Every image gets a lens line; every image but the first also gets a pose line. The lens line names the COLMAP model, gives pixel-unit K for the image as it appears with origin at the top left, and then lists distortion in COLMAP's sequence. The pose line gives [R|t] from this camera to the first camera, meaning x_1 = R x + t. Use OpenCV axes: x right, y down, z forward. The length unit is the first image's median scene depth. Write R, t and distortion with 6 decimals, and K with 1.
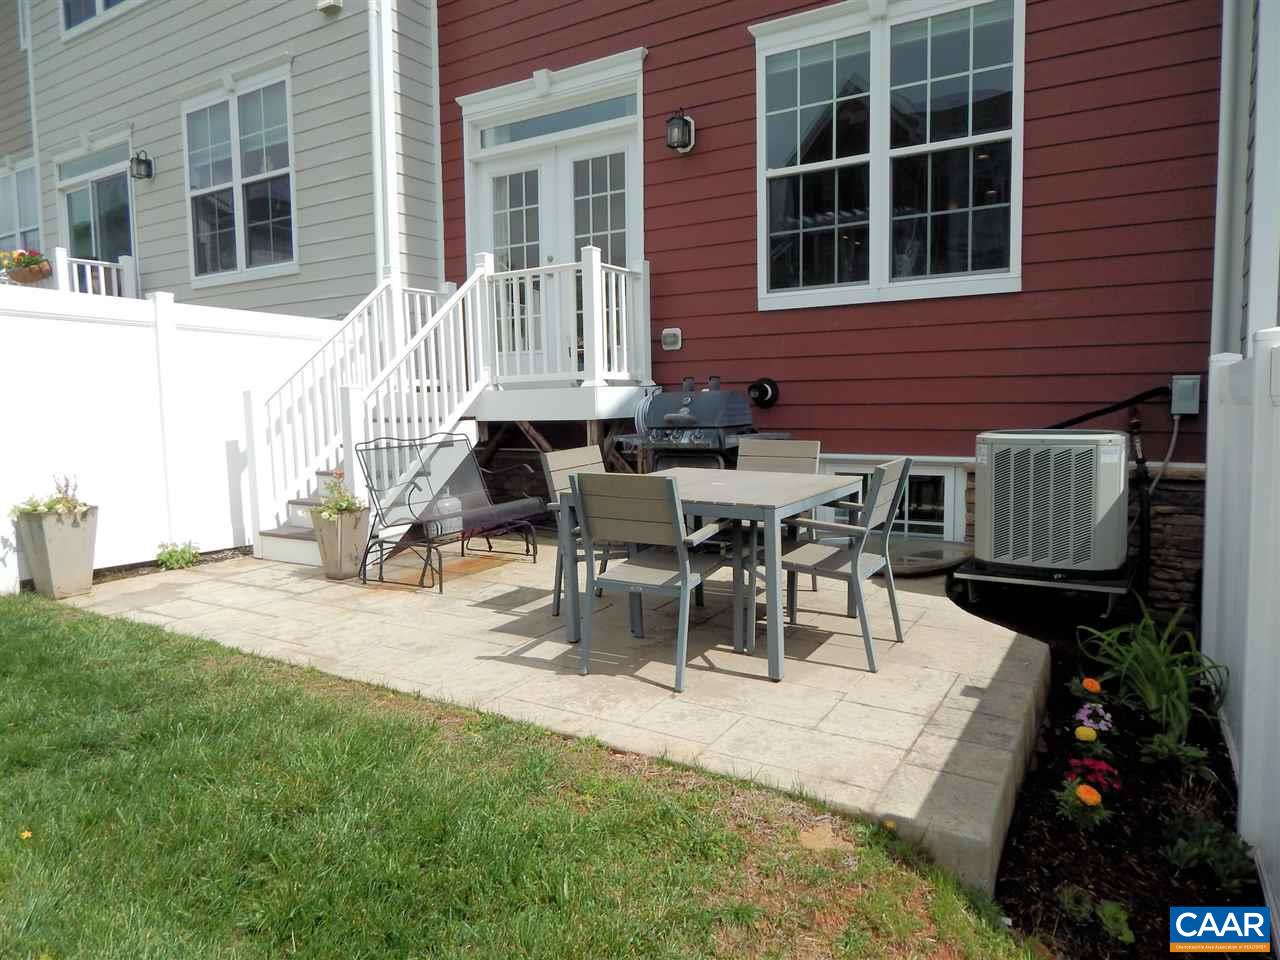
lens RADIAL K [[833.4, 0, 641.0], [0, 833.4, 471.3], [0, 0, 1]] dist [-0.005952, -0.007611]
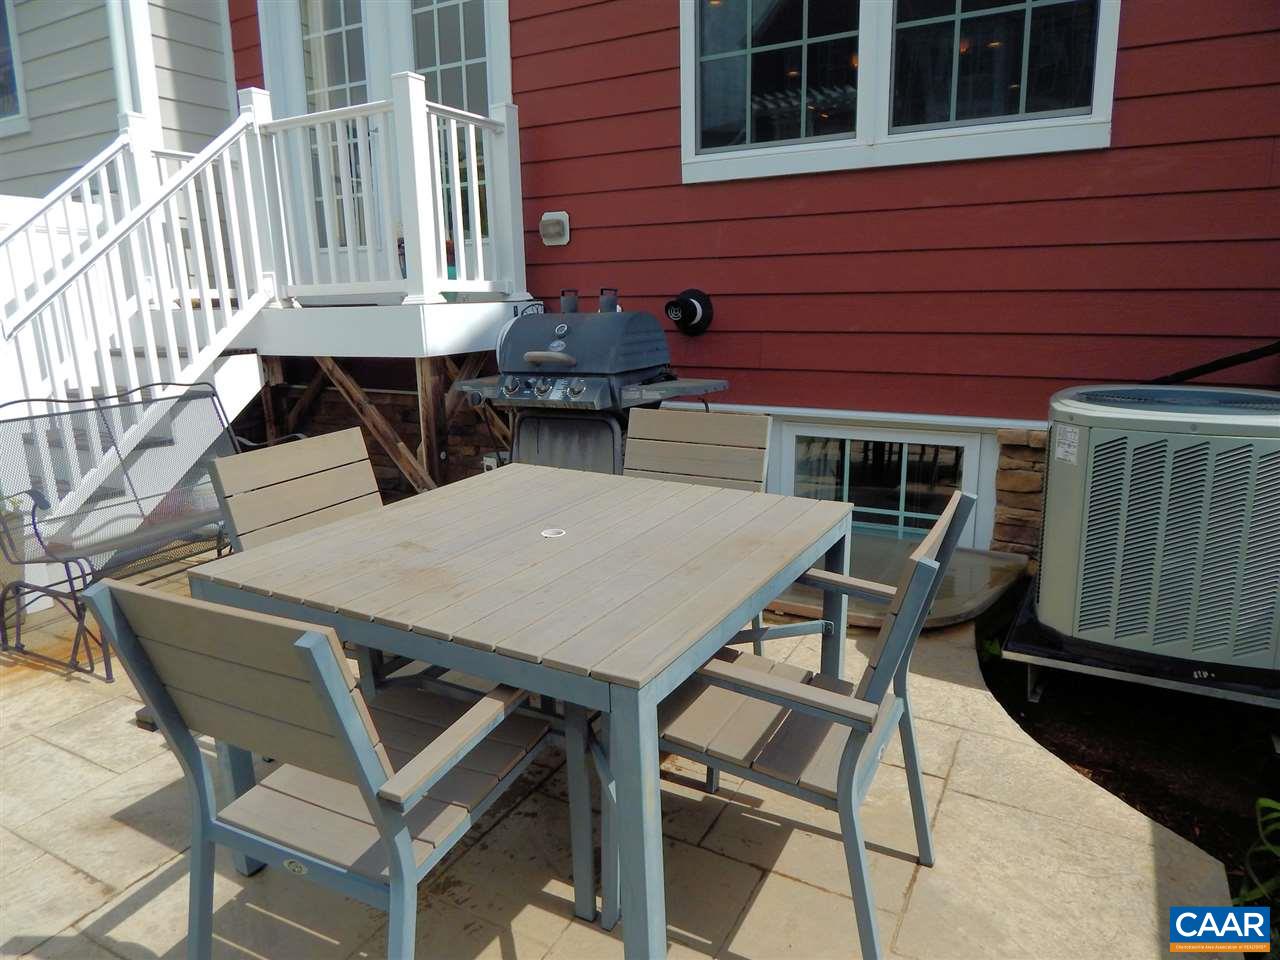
lens RADIAL K [[833.4, 0, 641.0], [0, 833.4, 471.3], [0, 0, 1]] dist [-0.005952, -0.007611]
pose [[0.998779, -0.009732, 0.048426, 0.076511], [0.003944, 0.992980, 0.118219, -0.048666], [-0.049236, -0.117884, 0.991806, 0.341451]]
